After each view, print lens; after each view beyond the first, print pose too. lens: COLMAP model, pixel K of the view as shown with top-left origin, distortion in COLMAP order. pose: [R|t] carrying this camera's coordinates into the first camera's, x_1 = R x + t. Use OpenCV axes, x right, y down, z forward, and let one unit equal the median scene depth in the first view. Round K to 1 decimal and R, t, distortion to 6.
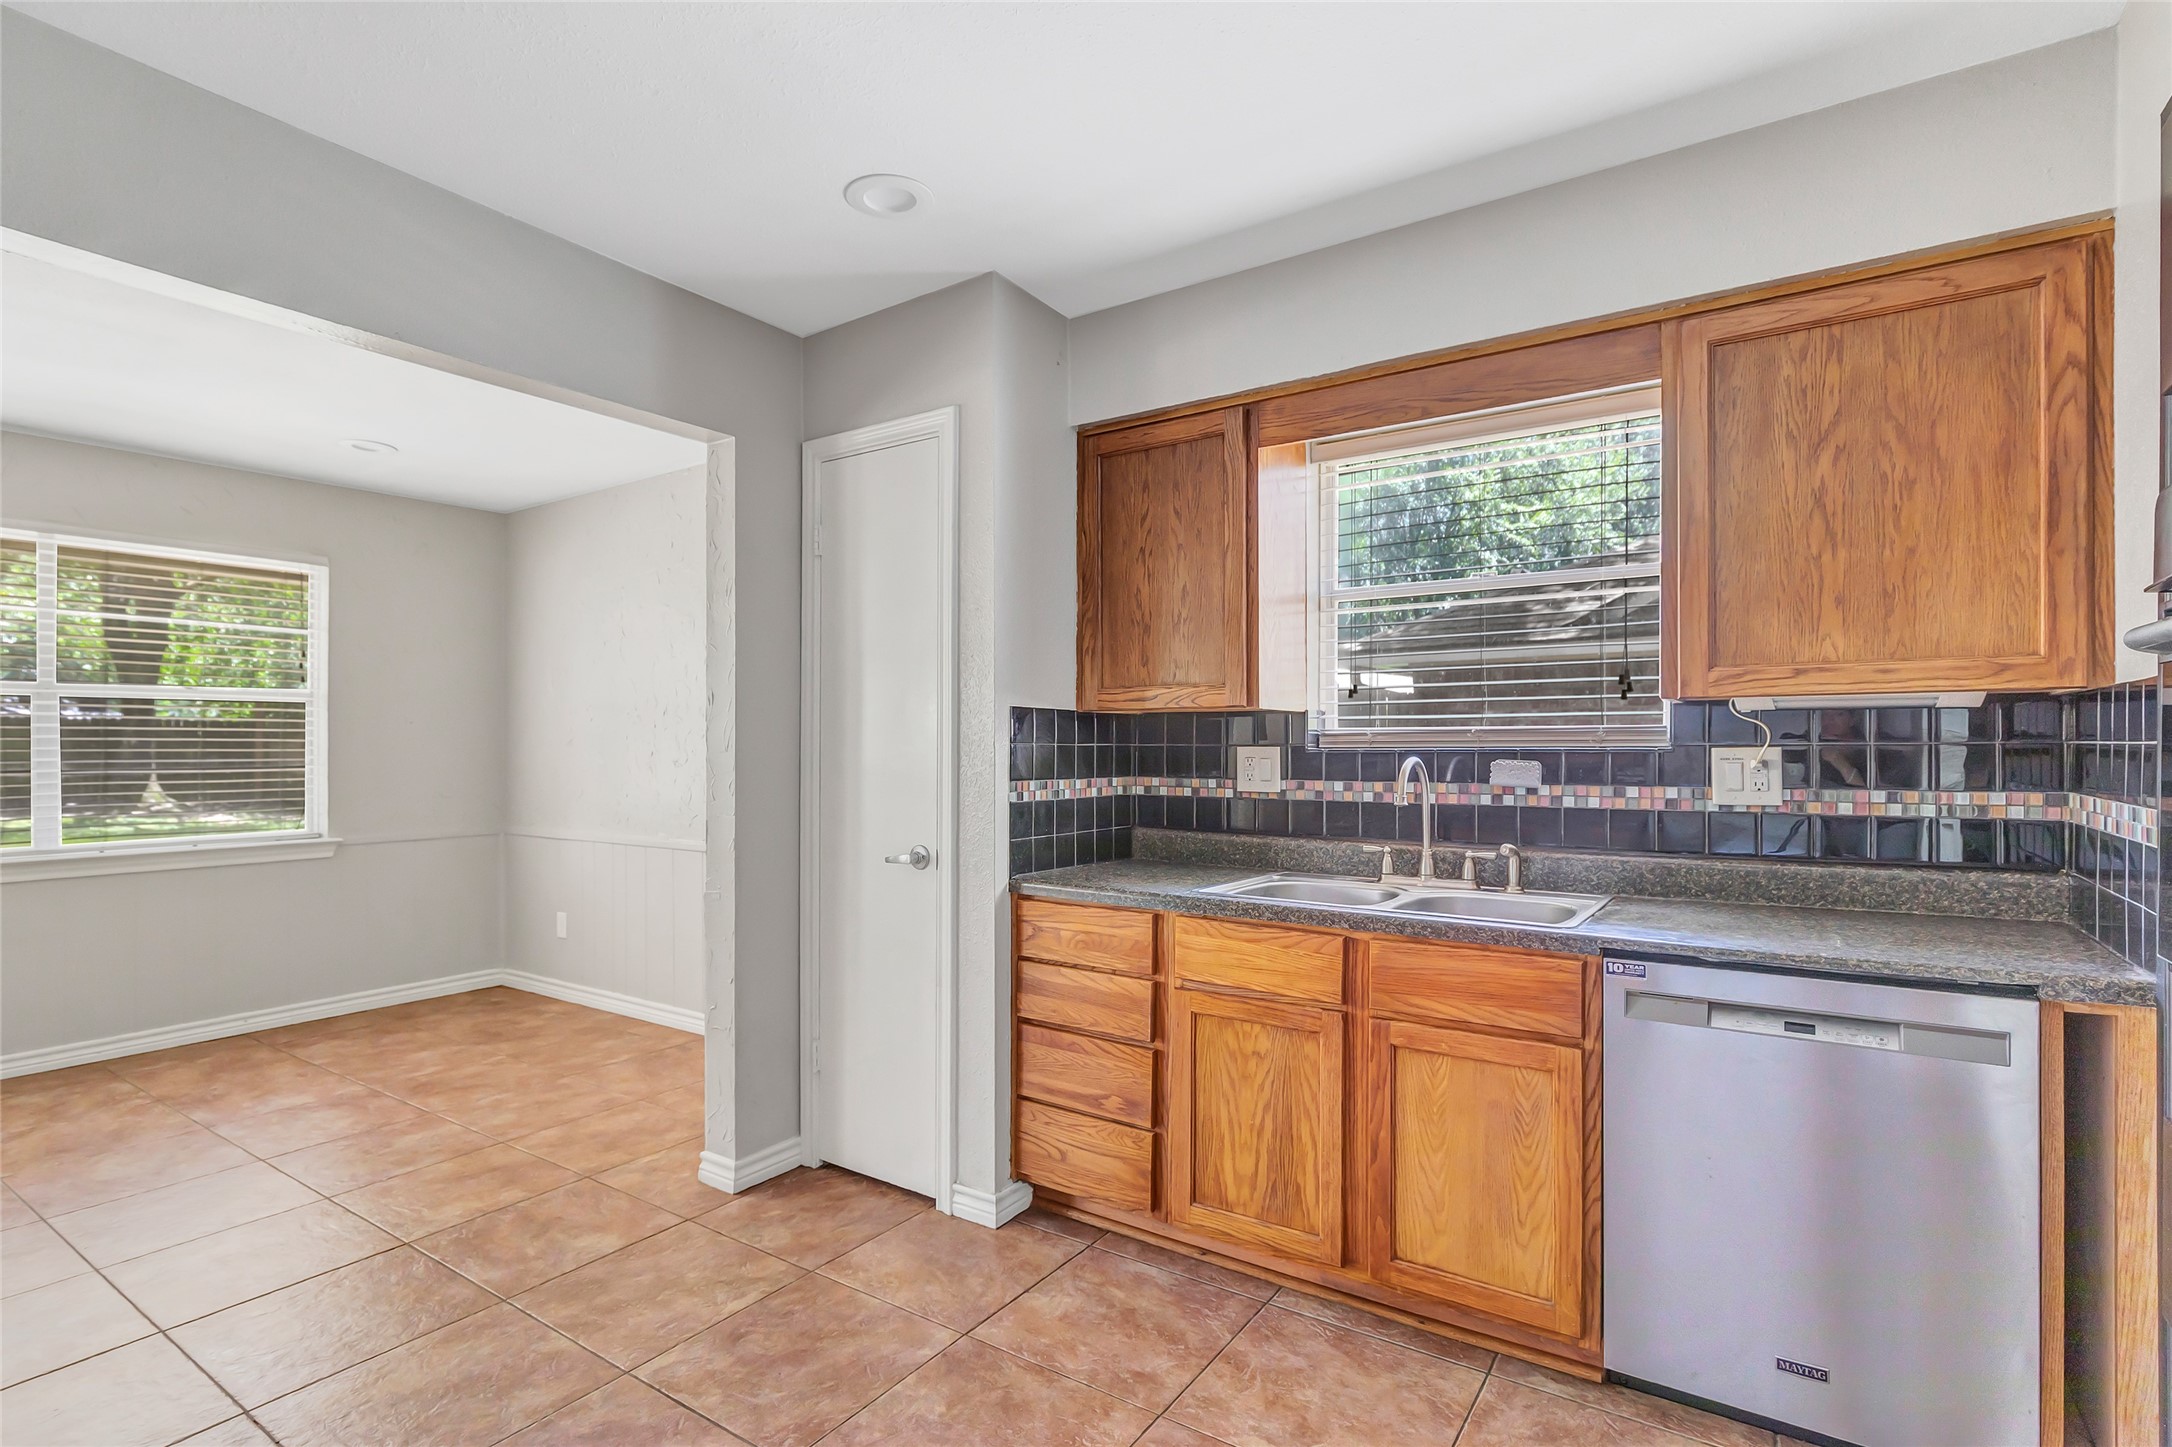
lens RADIAL K [[1041.6, 0, 1084.7], [0, 1041.6, 732.2], [0, 0, 1]] dist [0.003729, 0.001067]
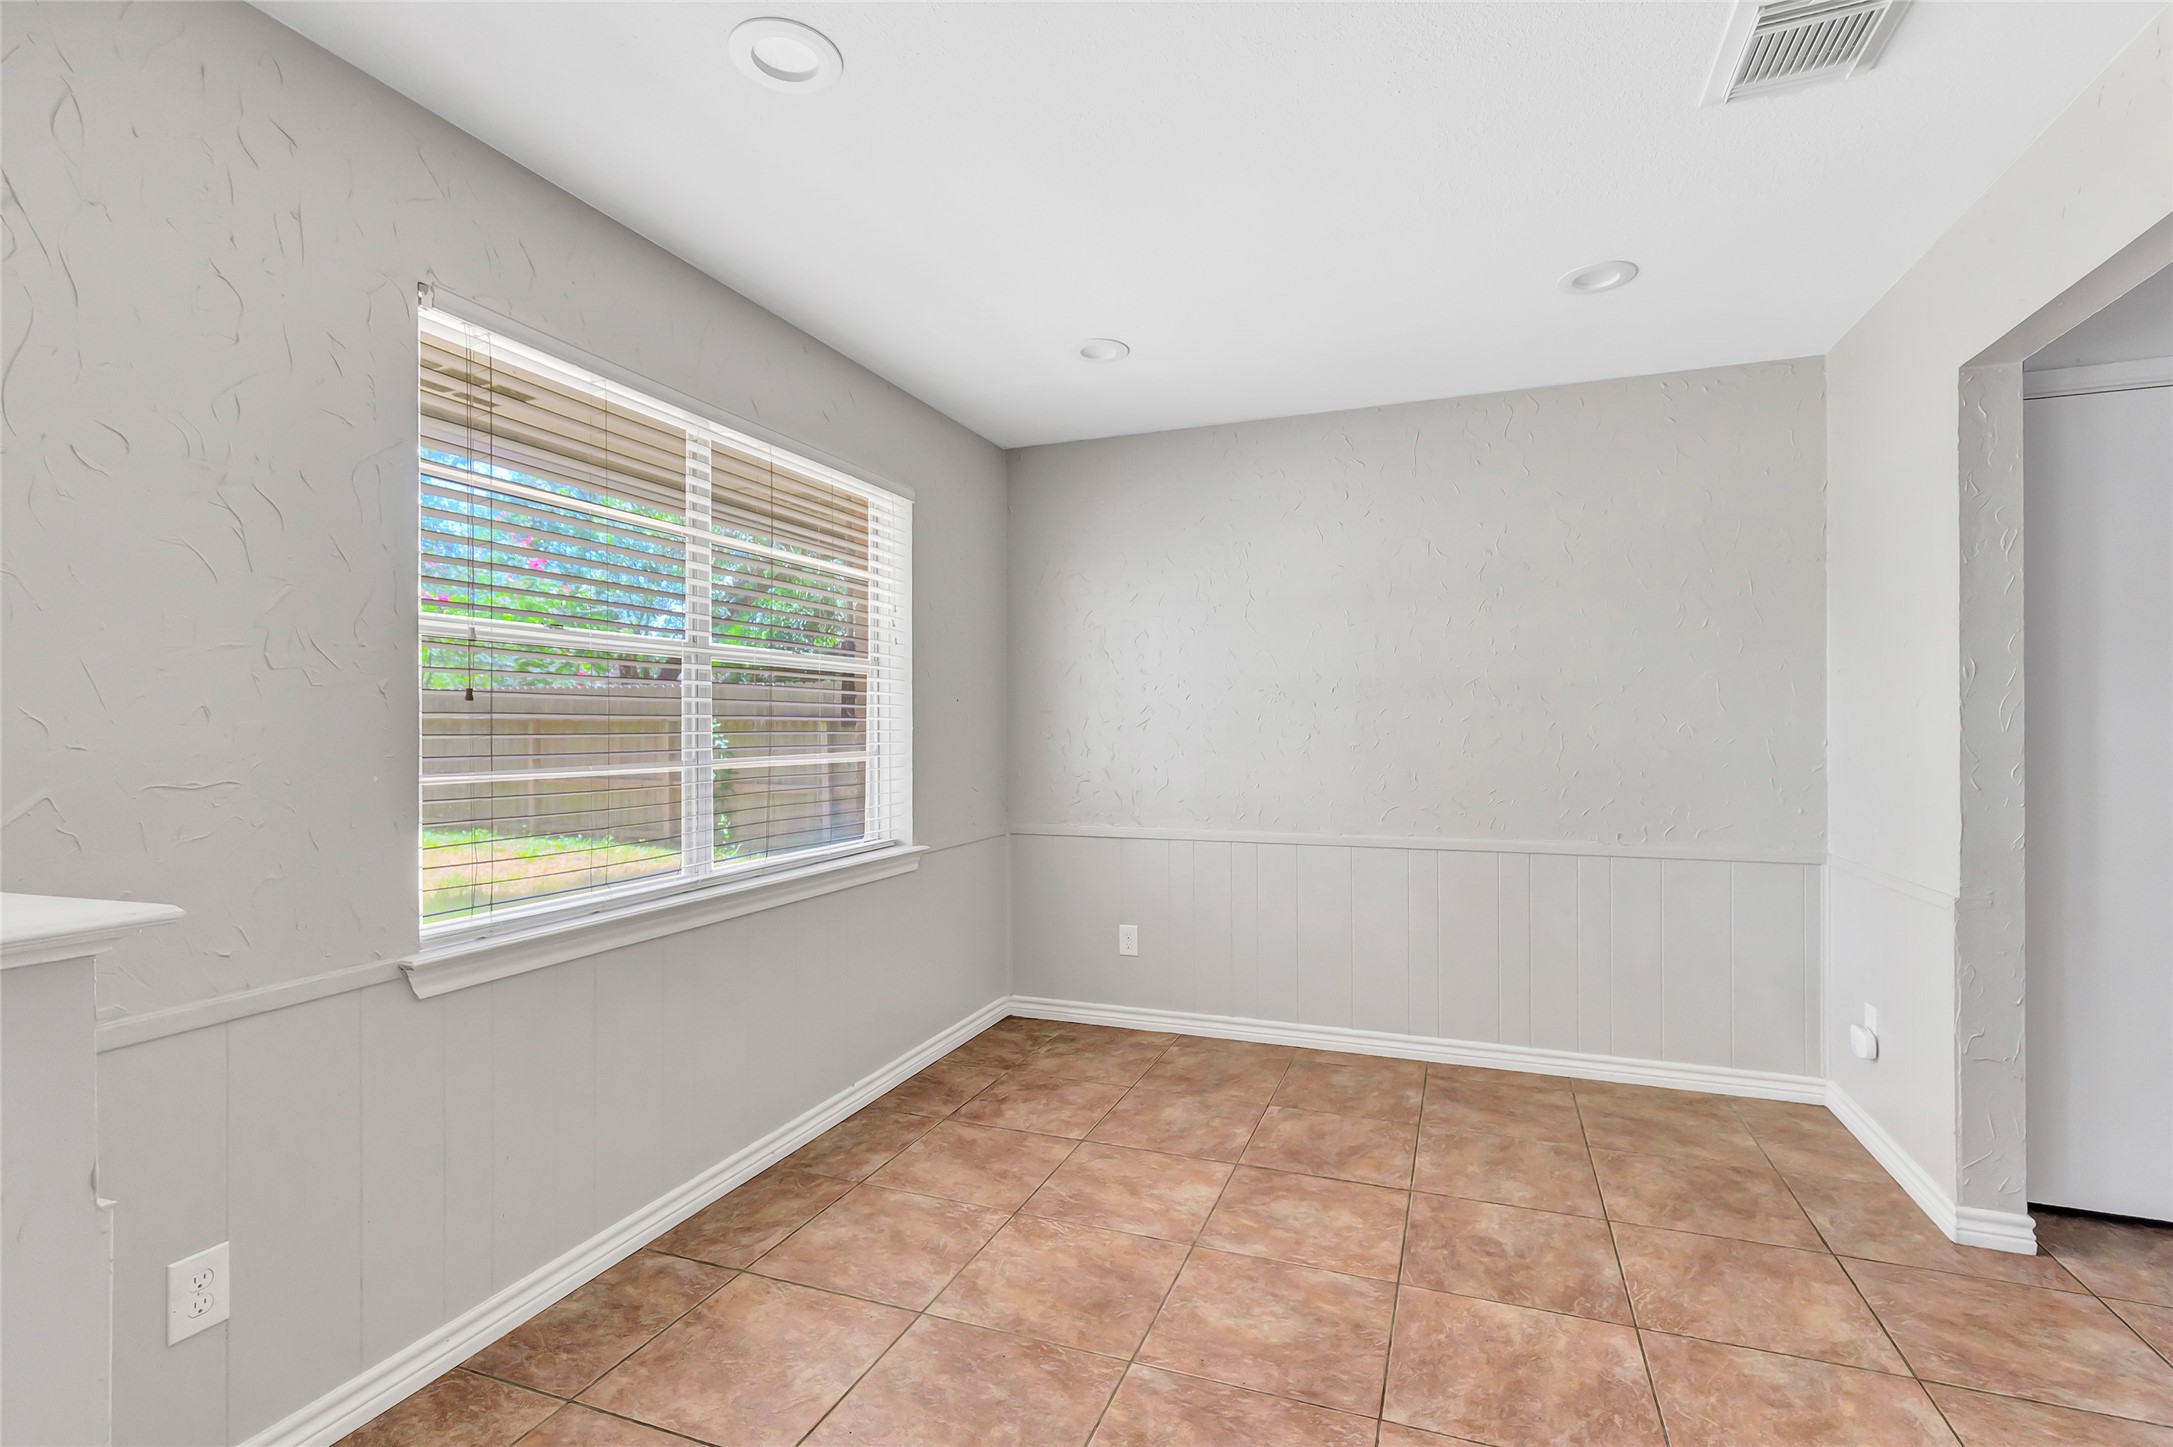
lens RADIAL K [[998.1, 0, 1089.7], [0, 998.1, 724.5], [0, 0, 1]] dist [0.002248, -0.000027]
pose [[0.970517, 0.001056, 0.241031, -0.961108], [-0.003132, 0.999961, 0.008229, 0.005966], [-0.241013, -0.008742, 0.970482, 0.301664]]
